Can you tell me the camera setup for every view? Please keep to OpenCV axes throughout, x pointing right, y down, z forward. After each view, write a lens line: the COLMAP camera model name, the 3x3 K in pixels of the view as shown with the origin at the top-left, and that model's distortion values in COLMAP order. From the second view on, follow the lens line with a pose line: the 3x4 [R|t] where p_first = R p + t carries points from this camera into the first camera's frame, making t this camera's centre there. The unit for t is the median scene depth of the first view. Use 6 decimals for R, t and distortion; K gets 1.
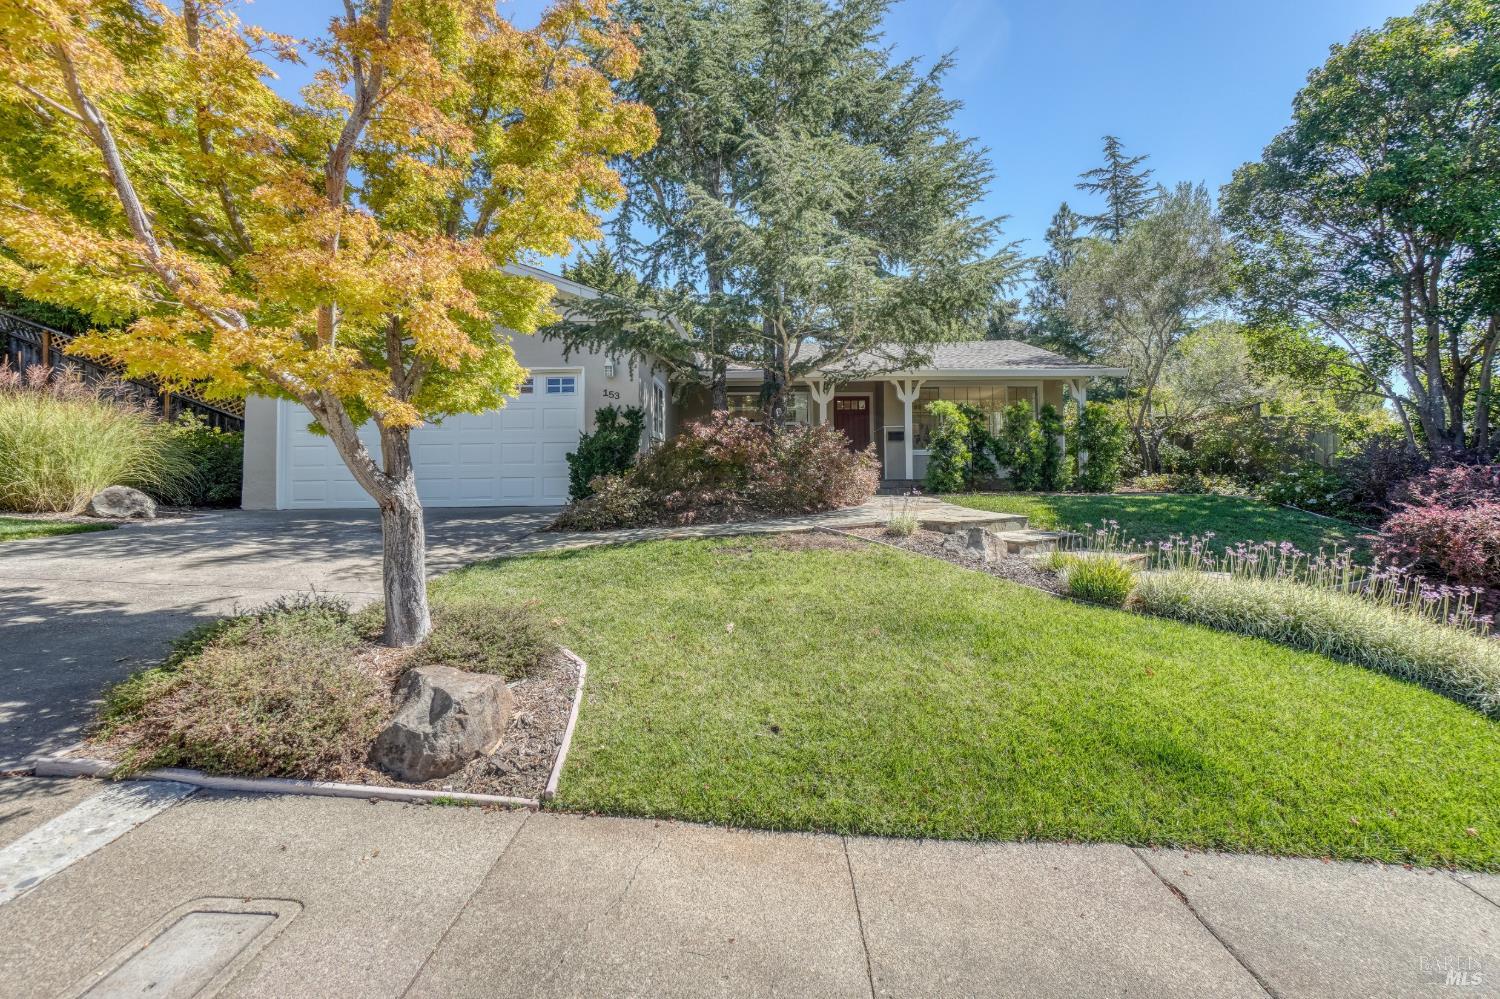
lens RADIAL K [[661.0, 0, 729.3], [0, 661.0, 478.5], [0, 0, 1]] dist [-0.017201, 0.013275]
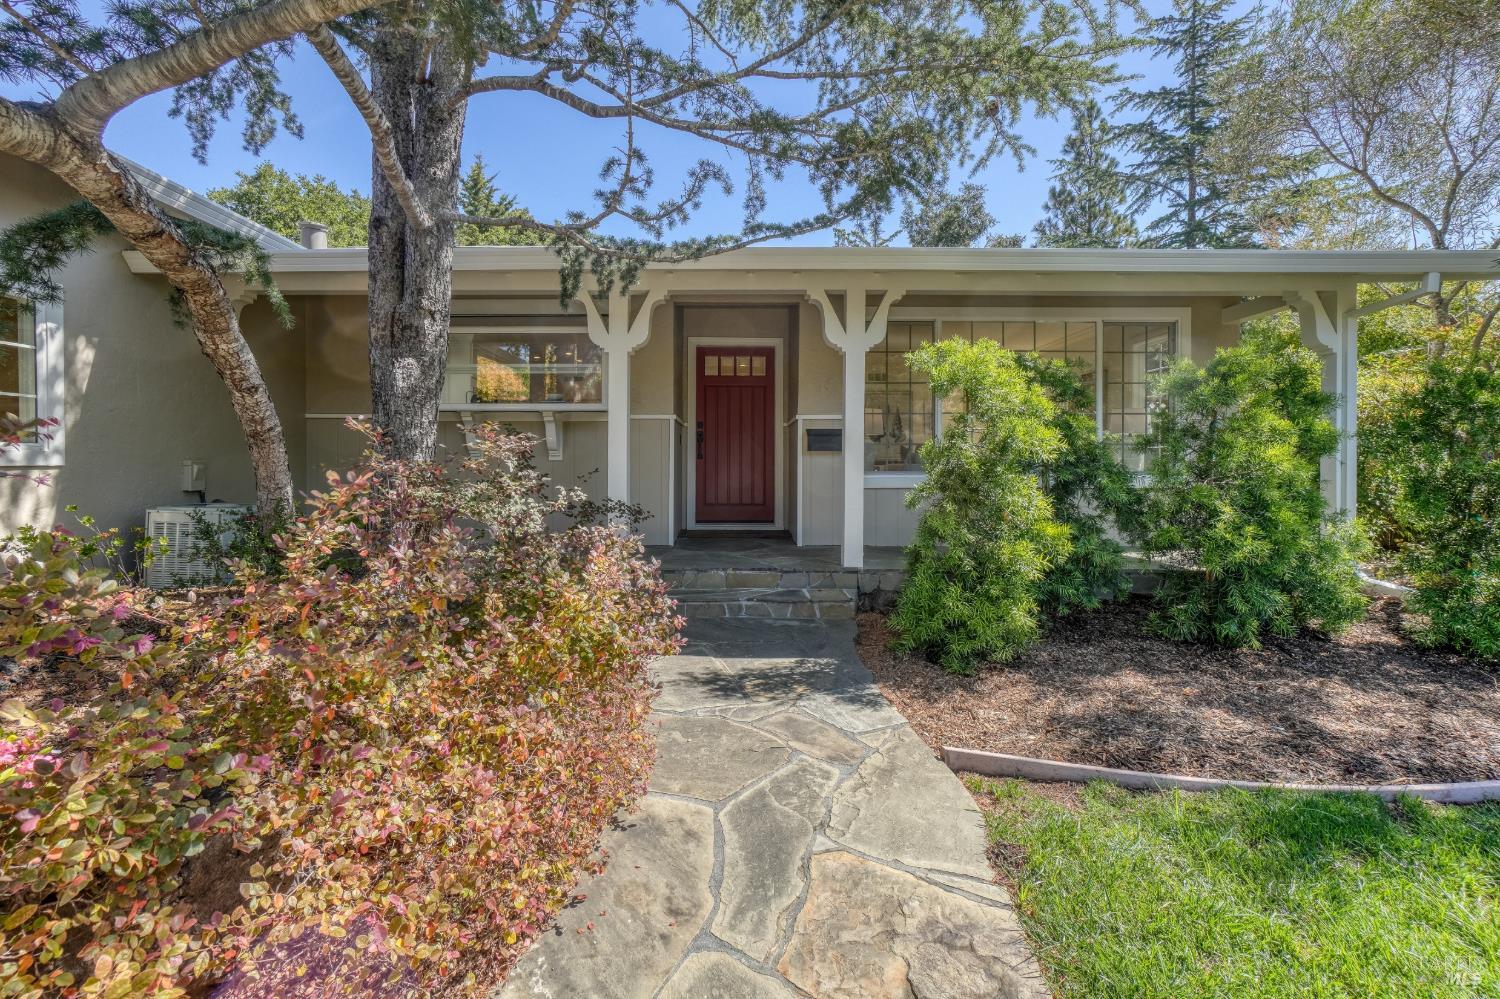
lens RADIAL K [[661.0, 0, 729.3], [0, 661.0, 478.5], [0, 0, 1]] dist [-0.017201, 0.013275]
pose [[0.997581, 0.022383, 0.065809, 0.177722], [-0.024496, 0.999204, 0.031479, -0.054911], [-0.065052, -0.033015, 0.997336, 0.632264]]
